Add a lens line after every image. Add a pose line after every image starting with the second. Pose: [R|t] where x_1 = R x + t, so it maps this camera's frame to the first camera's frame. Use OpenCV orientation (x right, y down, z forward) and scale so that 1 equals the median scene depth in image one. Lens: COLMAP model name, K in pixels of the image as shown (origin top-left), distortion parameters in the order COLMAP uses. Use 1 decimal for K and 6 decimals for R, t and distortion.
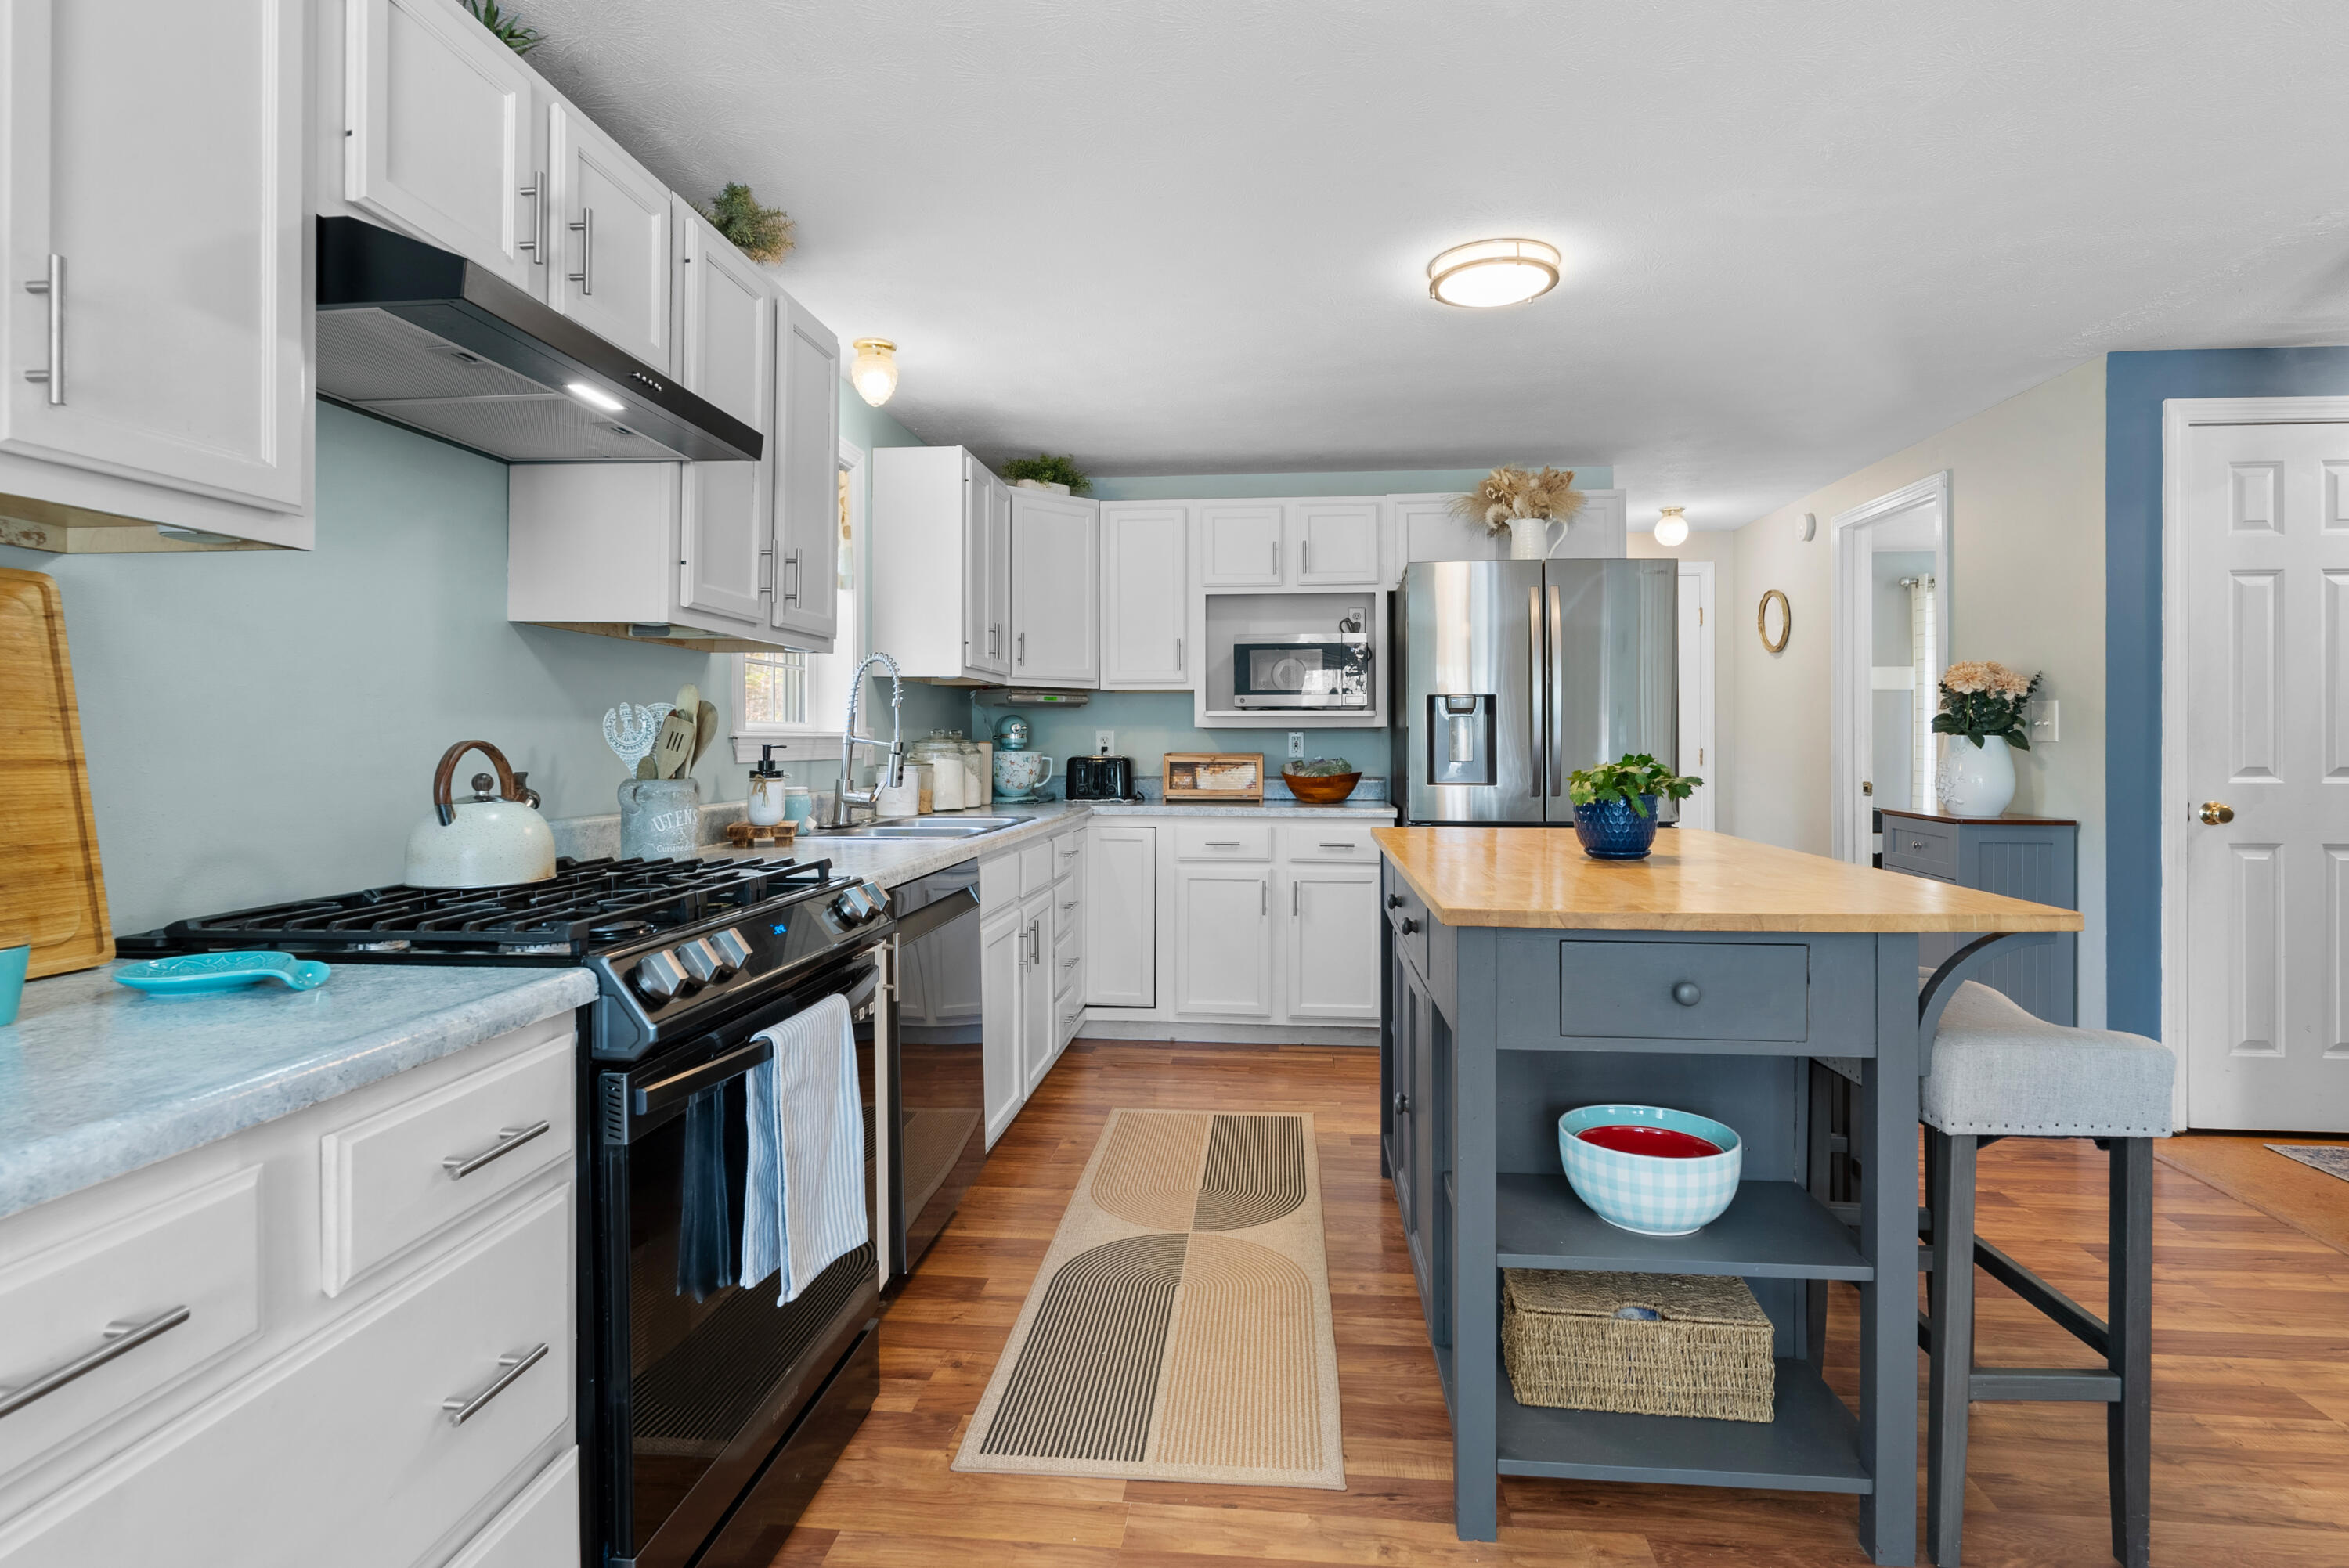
lens RADIAL K [[1191.3, 0, 1164.6], [0, 1191.3, 740.5], [0, 0, 1]] dist [0.002738, -0.000015]
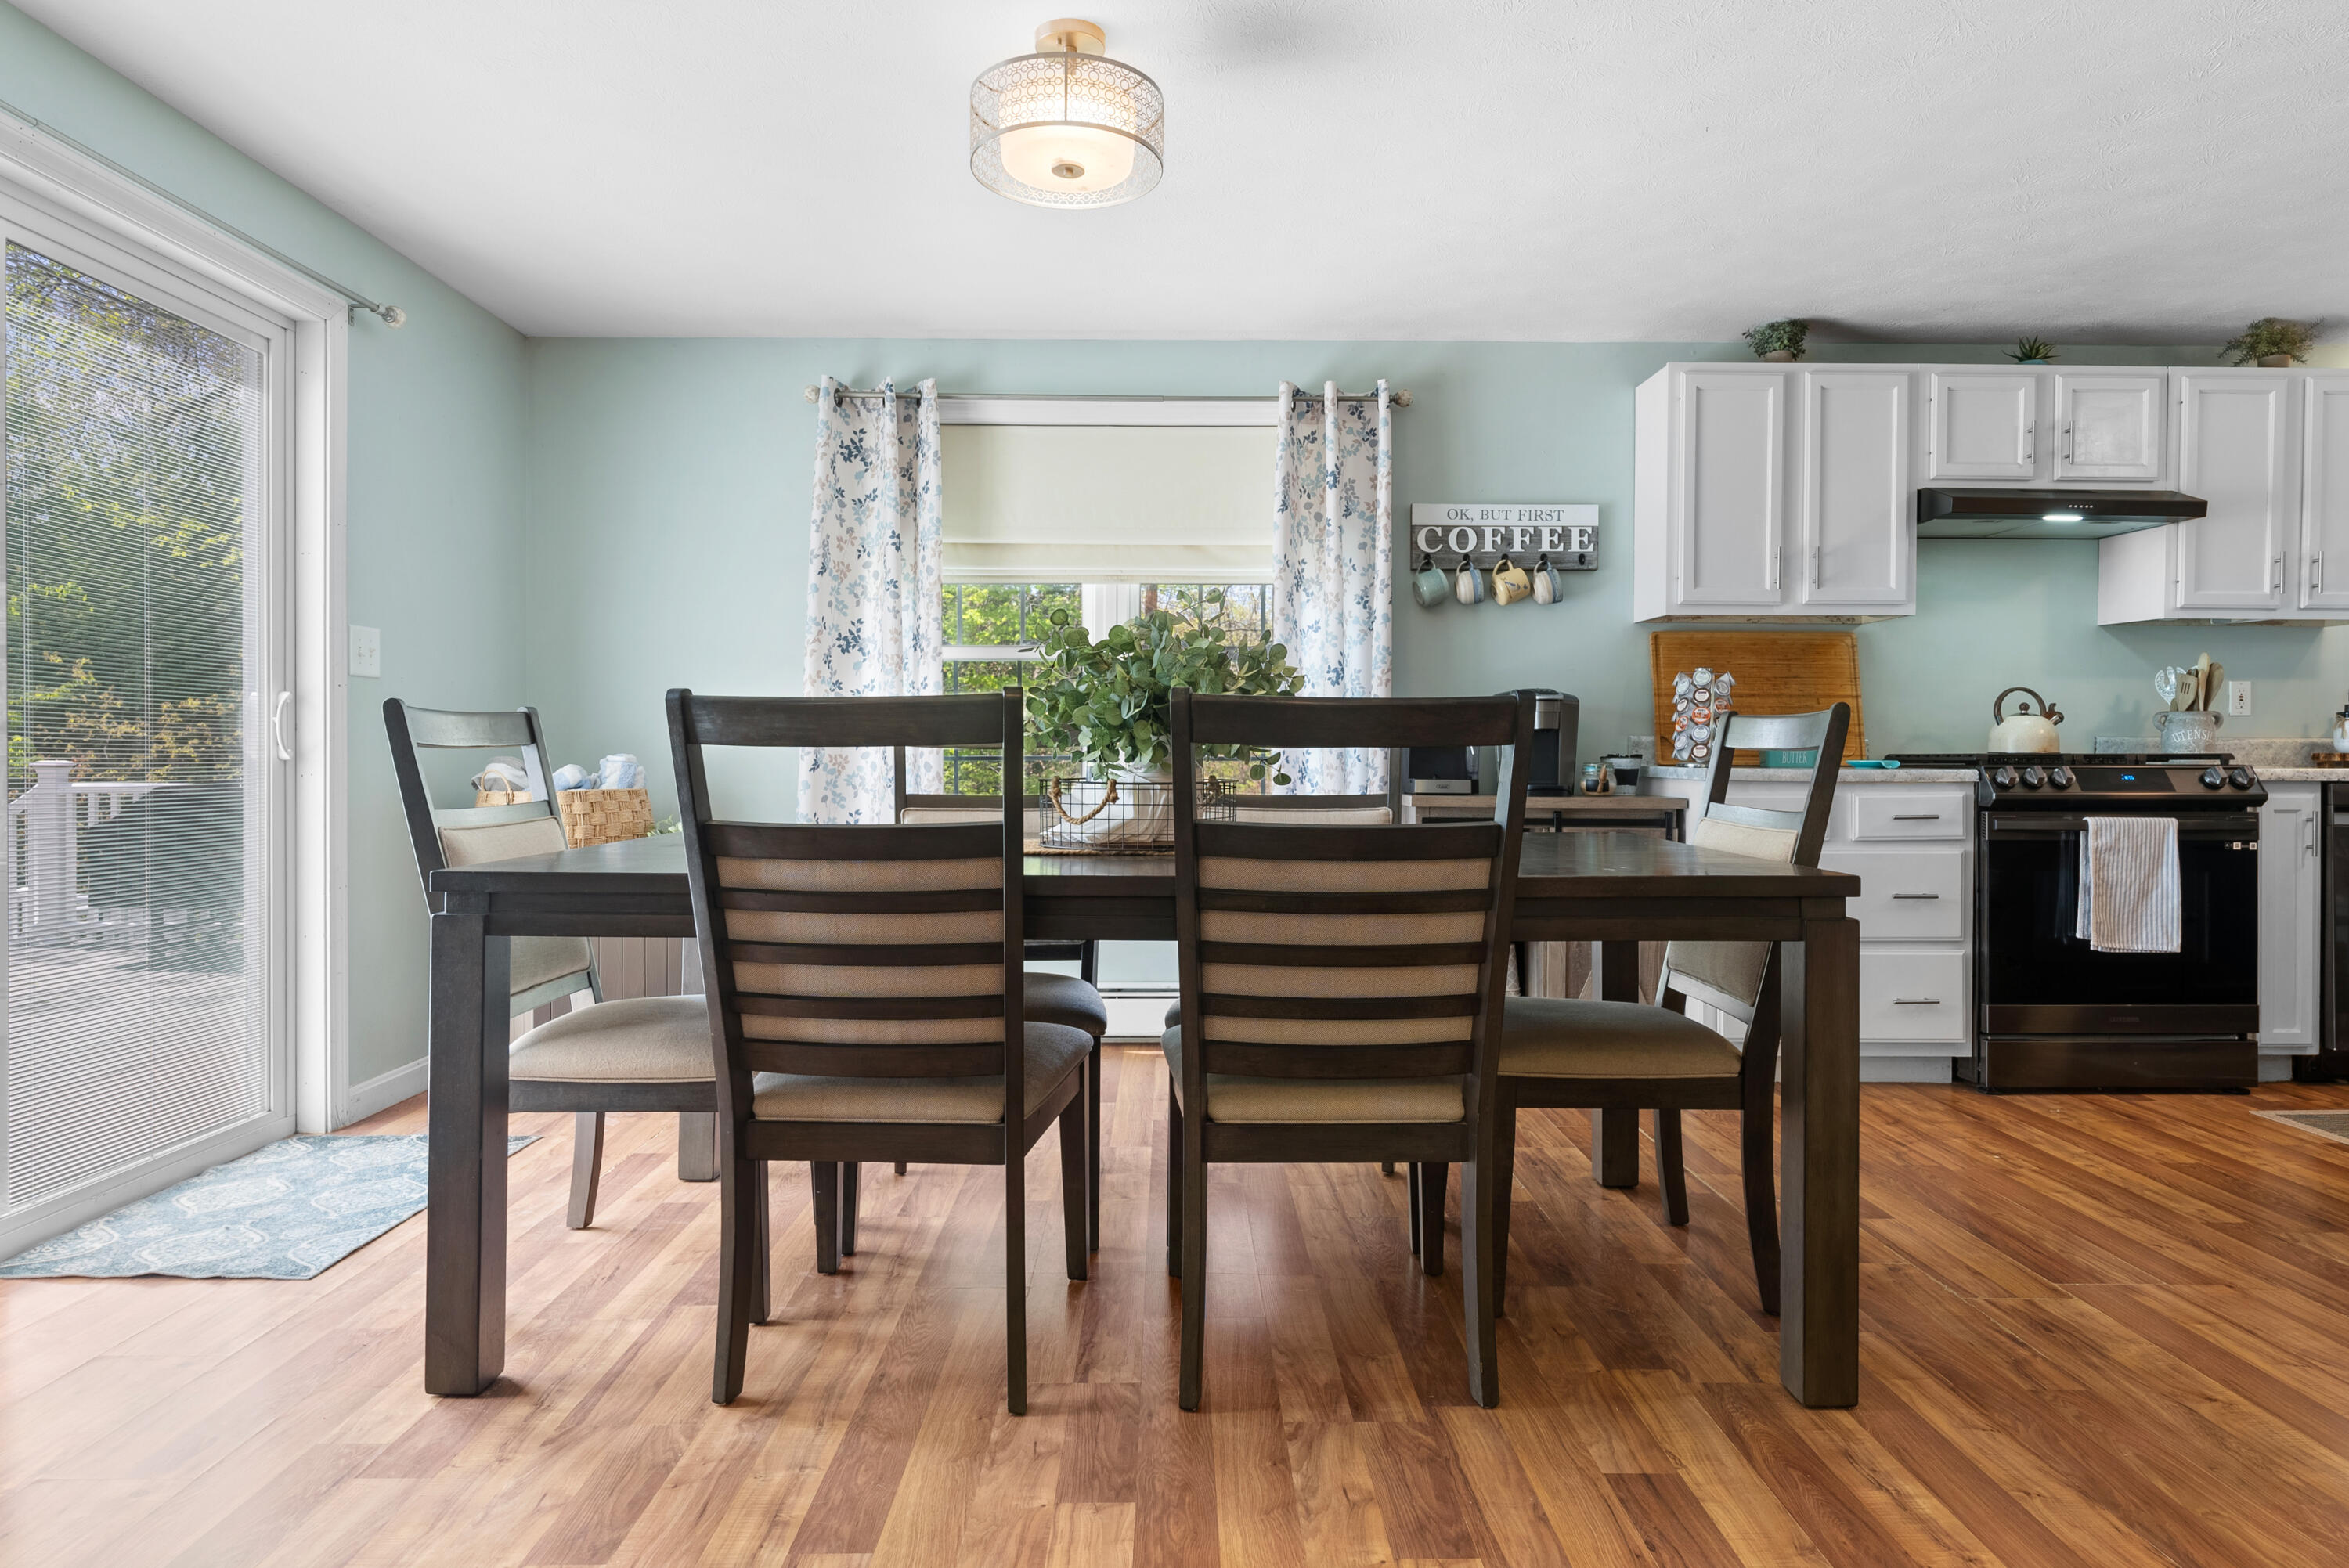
lens RADIAL K [[1319.8, 0, 1228.2], [0, 1319.8, 755.9], [0, 0, 1]] dist [-0.001923, -0.000843]
pose [[0.111839, 0.008803, -0.993687, 1.264270], [-0.004286, 0.999956, 0.008376, 0.085443], [0.993717, 0.003322, 0.111872, -0.530518]]
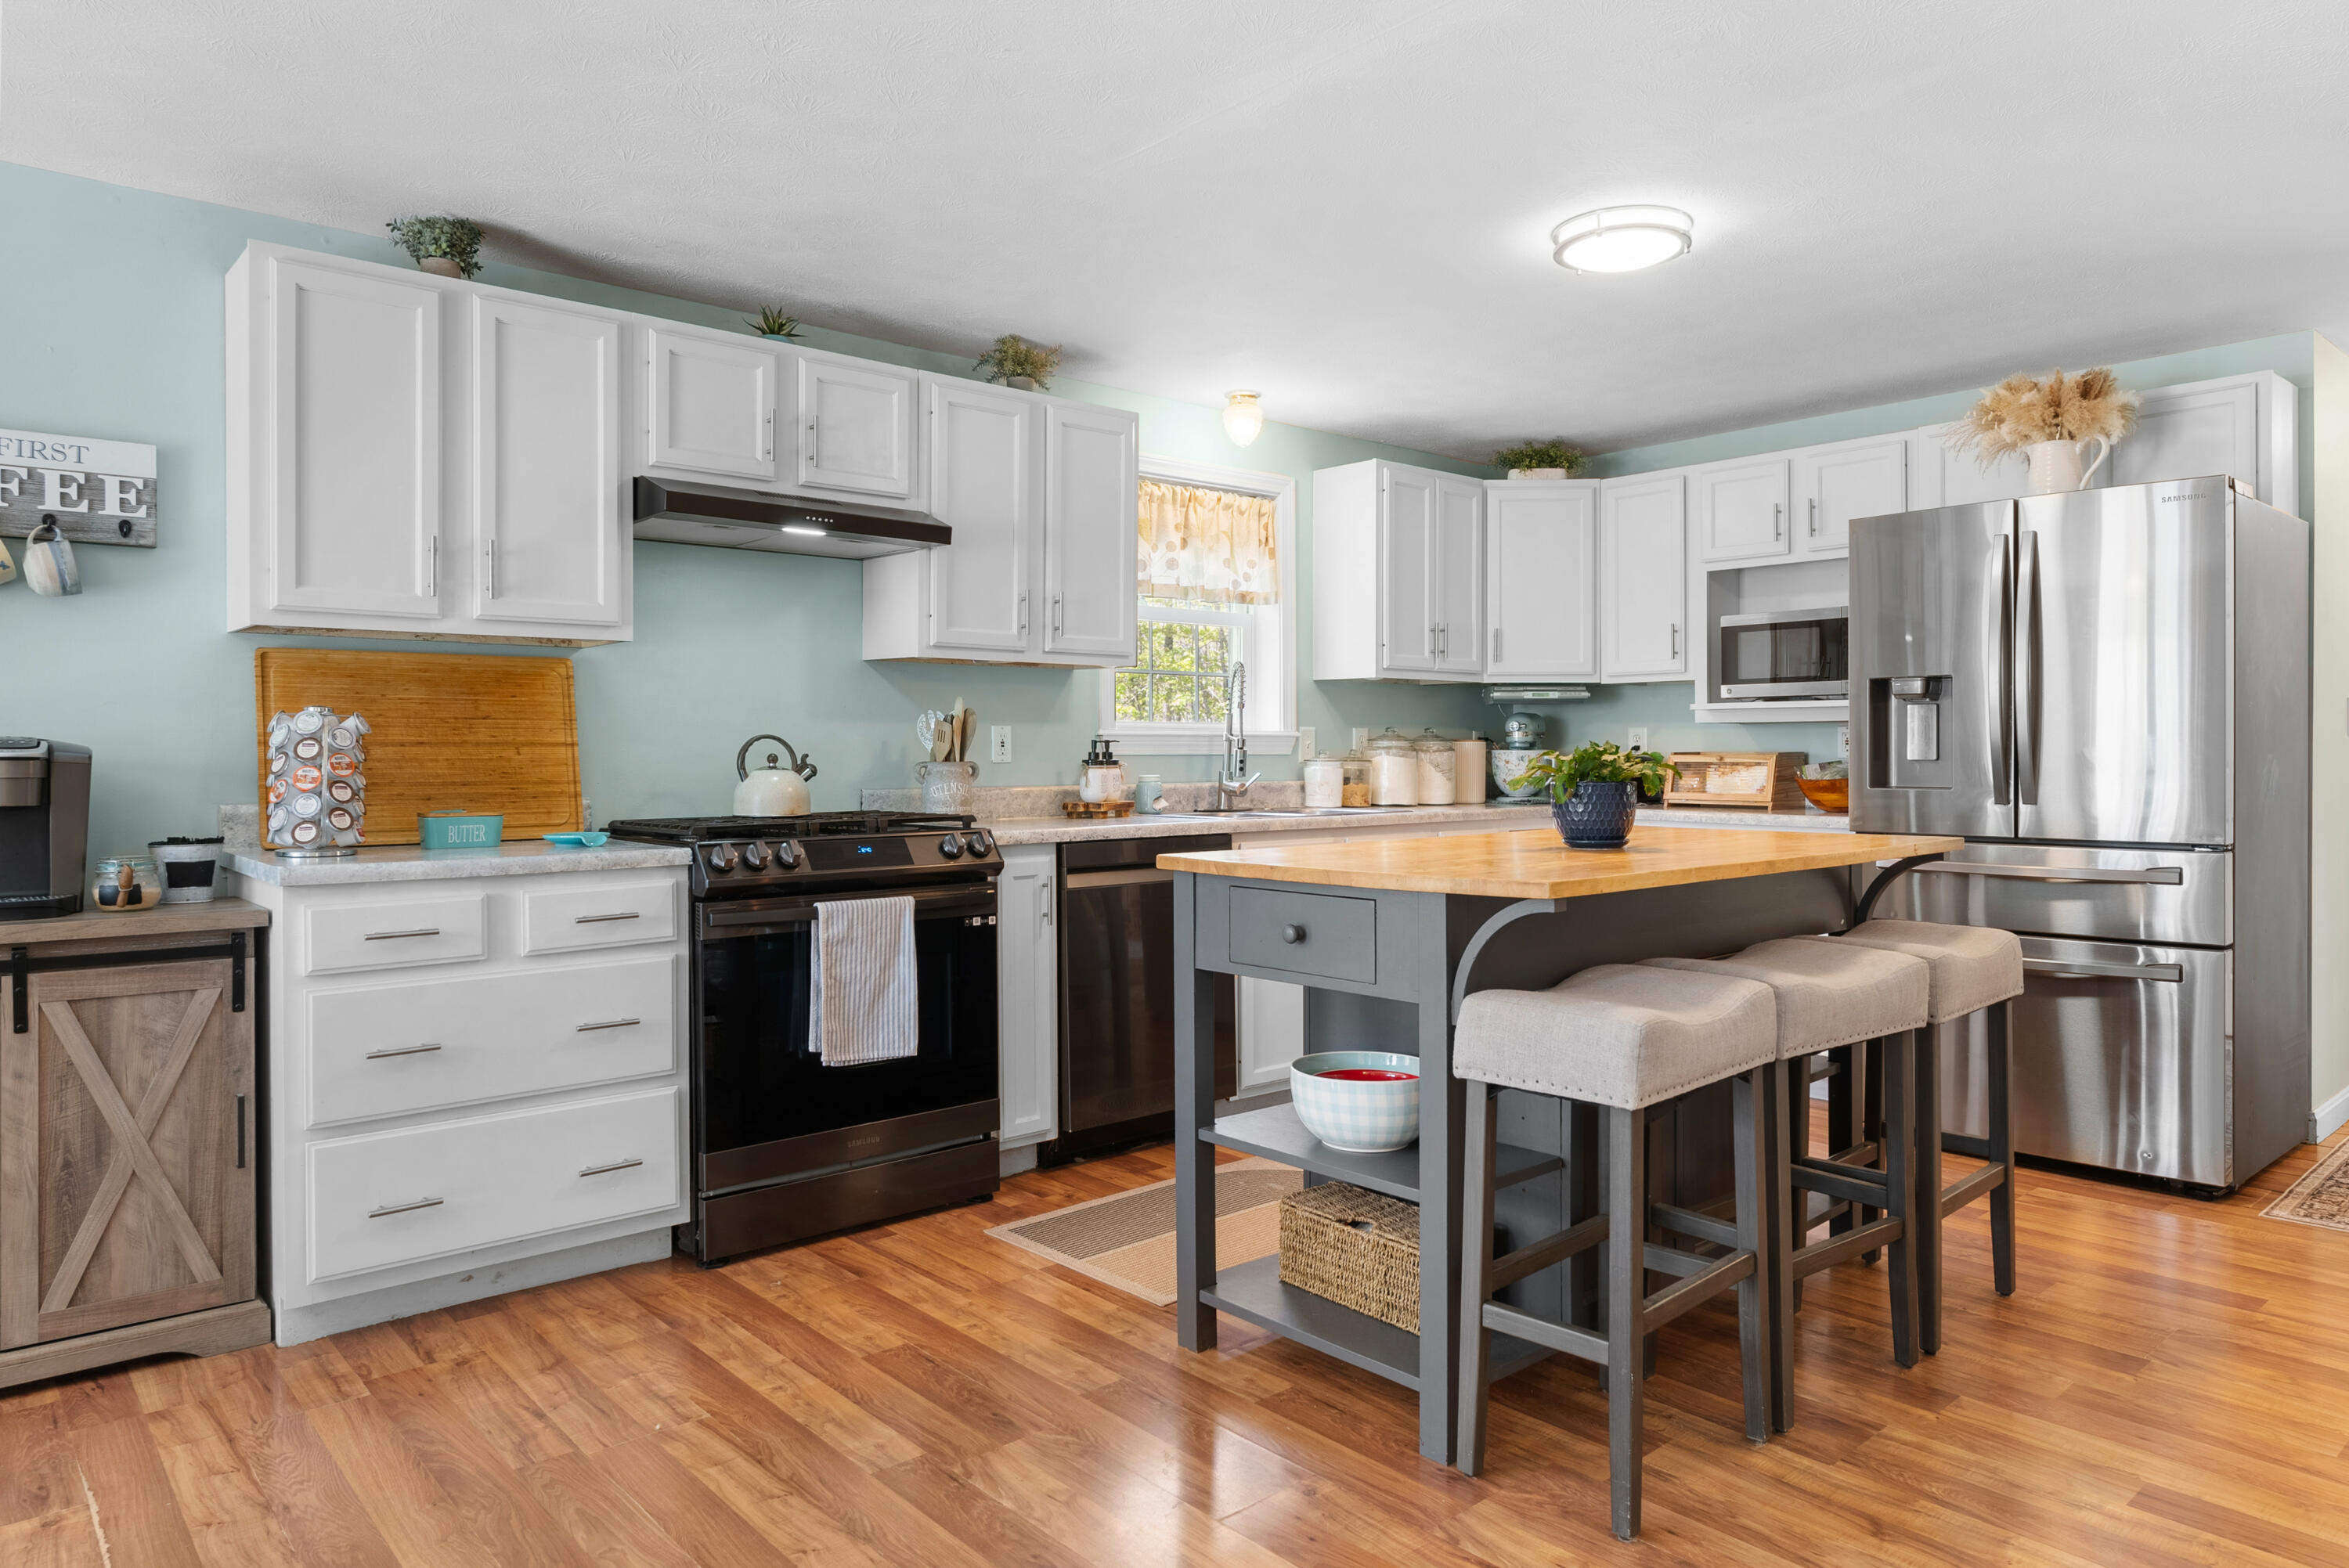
lens RADIAL K [[1452.7, 0, 1166.1], [0, 1452.7, 757.2], [0, 0, 1]] dist [-0.005921, -0.001391]
pose [[0.729406, 0.000802, -0.684080, 1.017425], [0.002636, 0.999989, 0.003983, 0.020297], [0.684076, -0.004709, 0.729396, -0.119470]]
